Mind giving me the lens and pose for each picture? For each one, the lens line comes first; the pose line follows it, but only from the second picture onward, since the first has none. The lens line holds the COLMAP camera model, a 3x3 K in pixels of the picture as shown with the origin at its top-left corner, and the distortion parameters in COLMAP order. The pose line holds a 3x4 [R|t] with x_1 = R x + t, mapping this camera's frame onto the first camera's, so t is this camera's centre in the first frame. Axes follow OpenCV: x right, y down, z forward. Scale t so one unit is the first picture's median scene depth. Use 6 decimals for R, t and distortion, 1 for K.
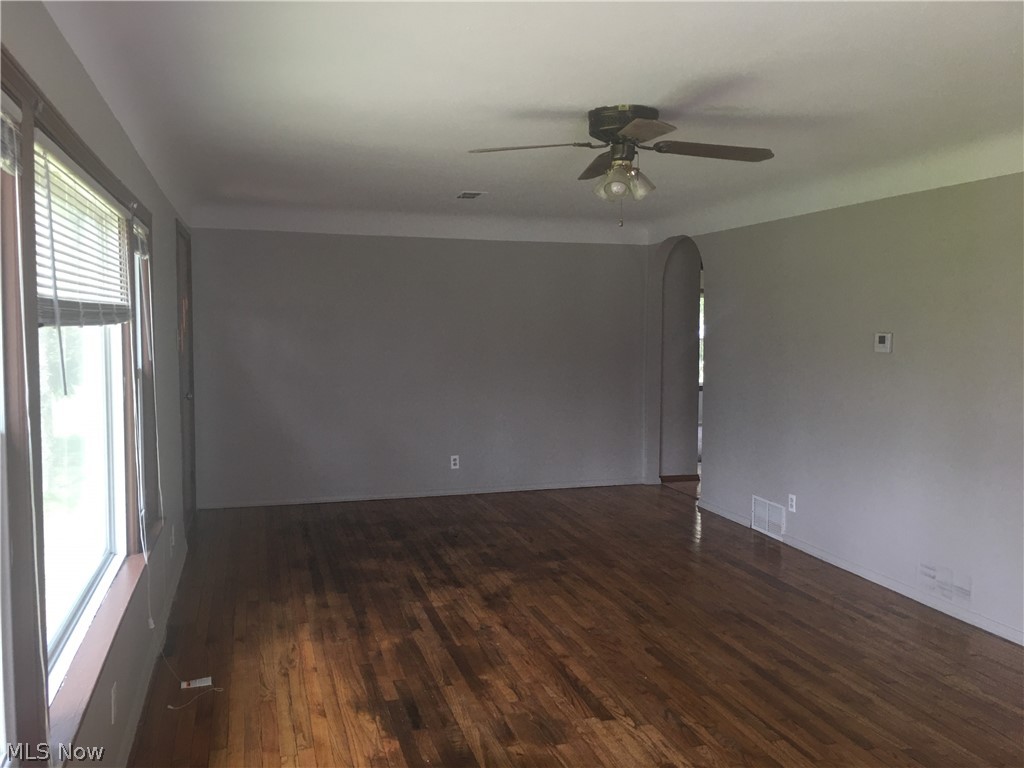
lens RADIAL K [[873.0, 0, 519.5], [0, 873.0, 380.5], [0, 0, 1]] dist [0.087122, -0.135119]
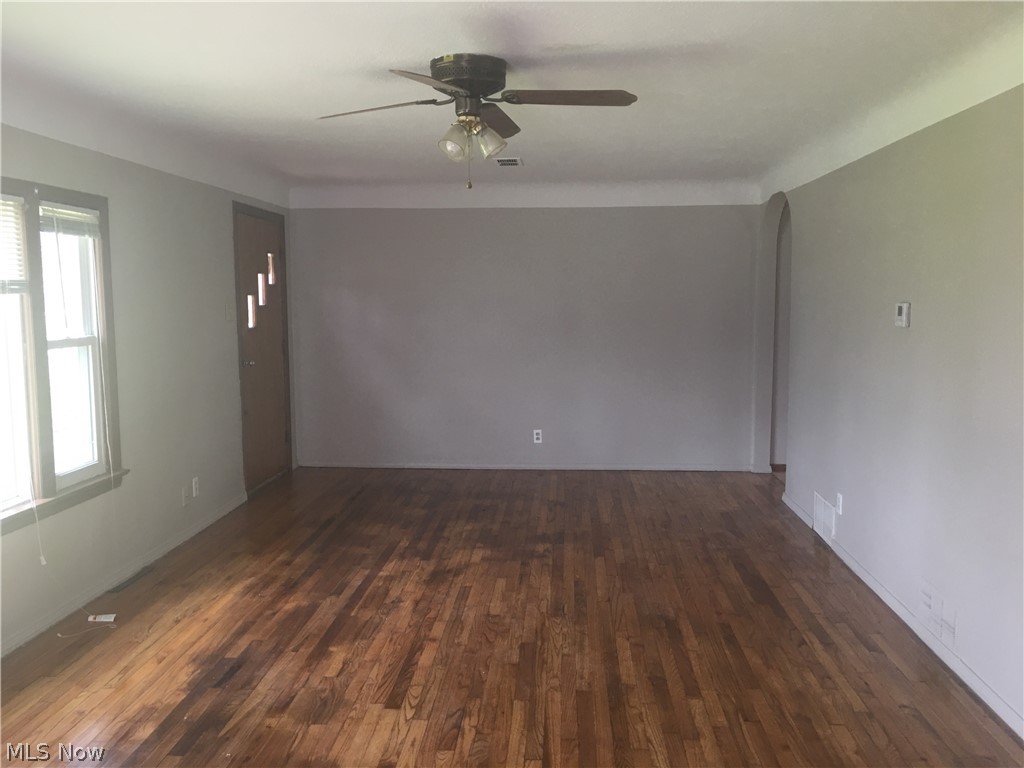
lens RADIAL K [[876.2, 0, 508.4], [0, 876.2, 378.9], [0, 0, 1]] dist [0.091361, -0.146400]
pose [[0.933984, 0.028875, -0.356145, 0.444260], [-0.018463, 0.999298, 0.032601, -0.004544], [0.356837, -0.023873, 0.933862, 0.127445]]
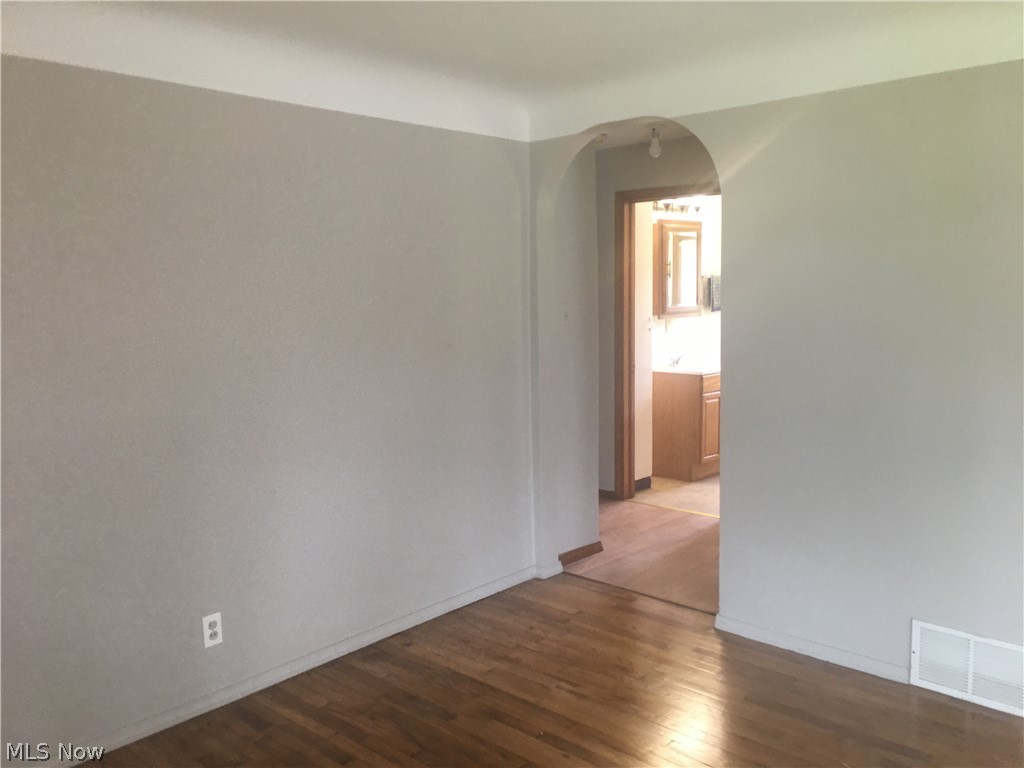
lens RADIAL K [[873.0, 0, 519.5], [0, 873.0, 380.5], [0, 0, 1]] dist [0.087122, -0.135119]
pose [[0.855338, -0.070198, 0.513293, -0.284632], [0.048691, 0.997285, 0.055252, -0.075239], [-0.515777, -0.022266, 0.856433, 1.029458]]
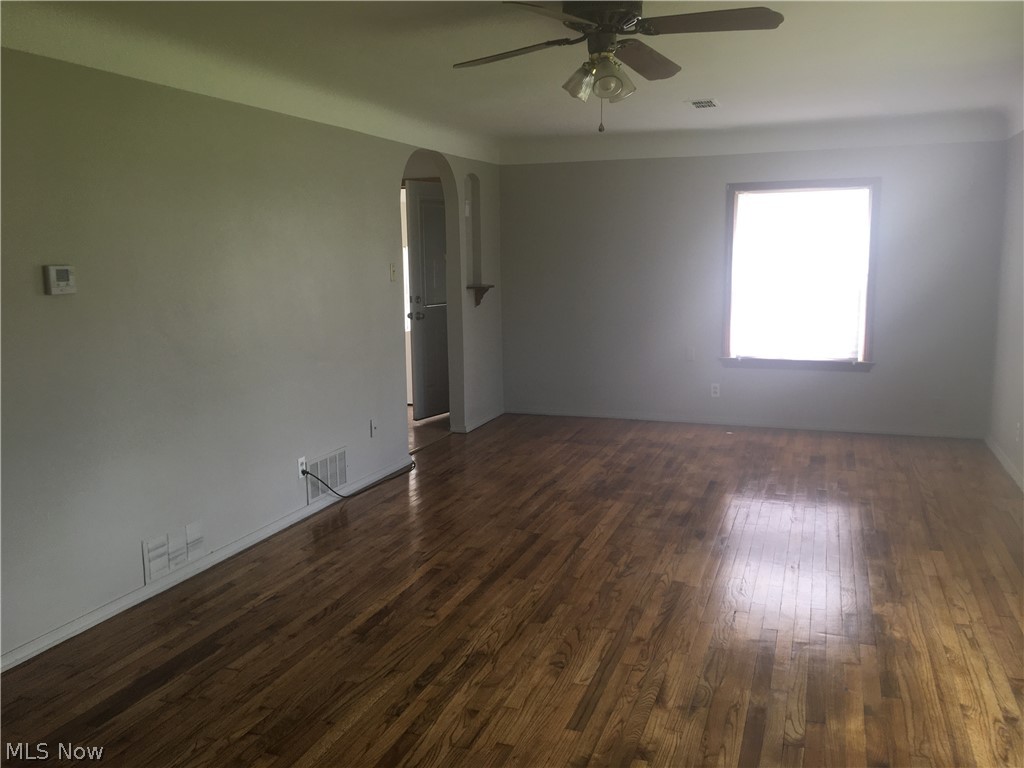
lens RADIAL K [[876.2, 0, 508.4], [0, 876.2, 378.9], [0, 0, 1]] dist [0.091361, -0.146400]
pose [[-0.799984, -0.077793, 0.594958, -0.320977], [0.054029, 0.978192, 0.200550, -0.104700], [-0.597585, 0.192582, -0.778335, 1.617992]]
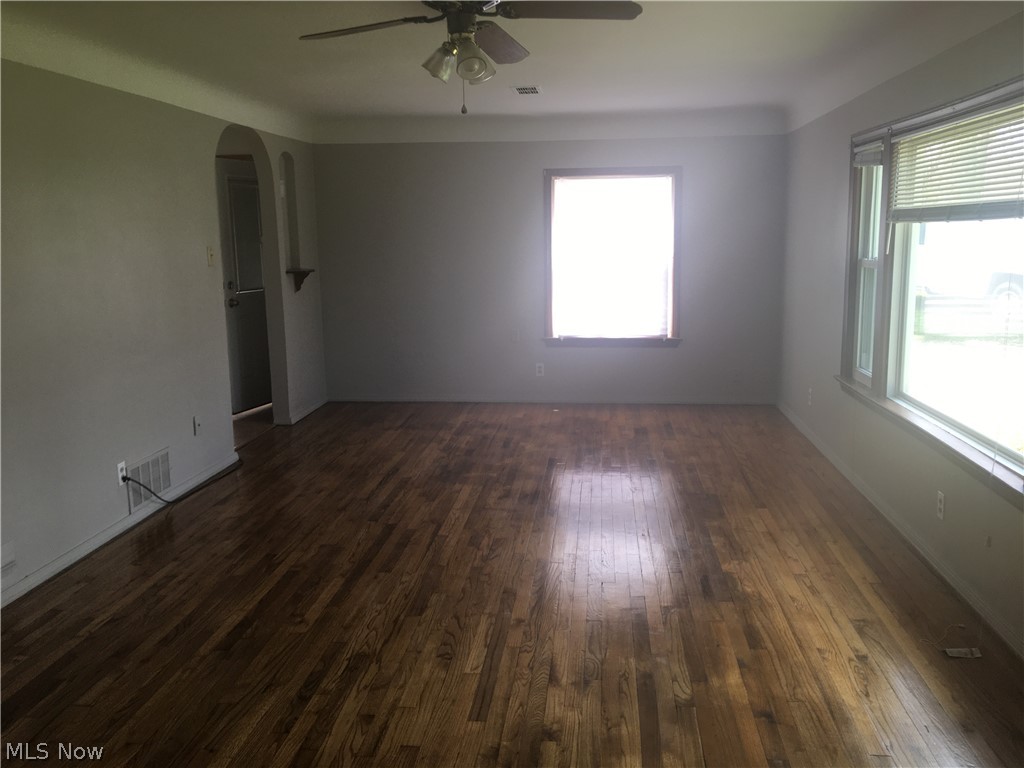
lens RADIAL K [[873.1, 0, 524.9], [0, 873.1, 367.6], [0, 0, 1]] dist [0.086199, -0.132739]
pose [[-0.926090, -0.048474, 0.374175, -0.250171], [0.037520, 0.974965, 0.219168, -0.107678], [-0.375432, 0.217009, -0.901087, 1.640155]]
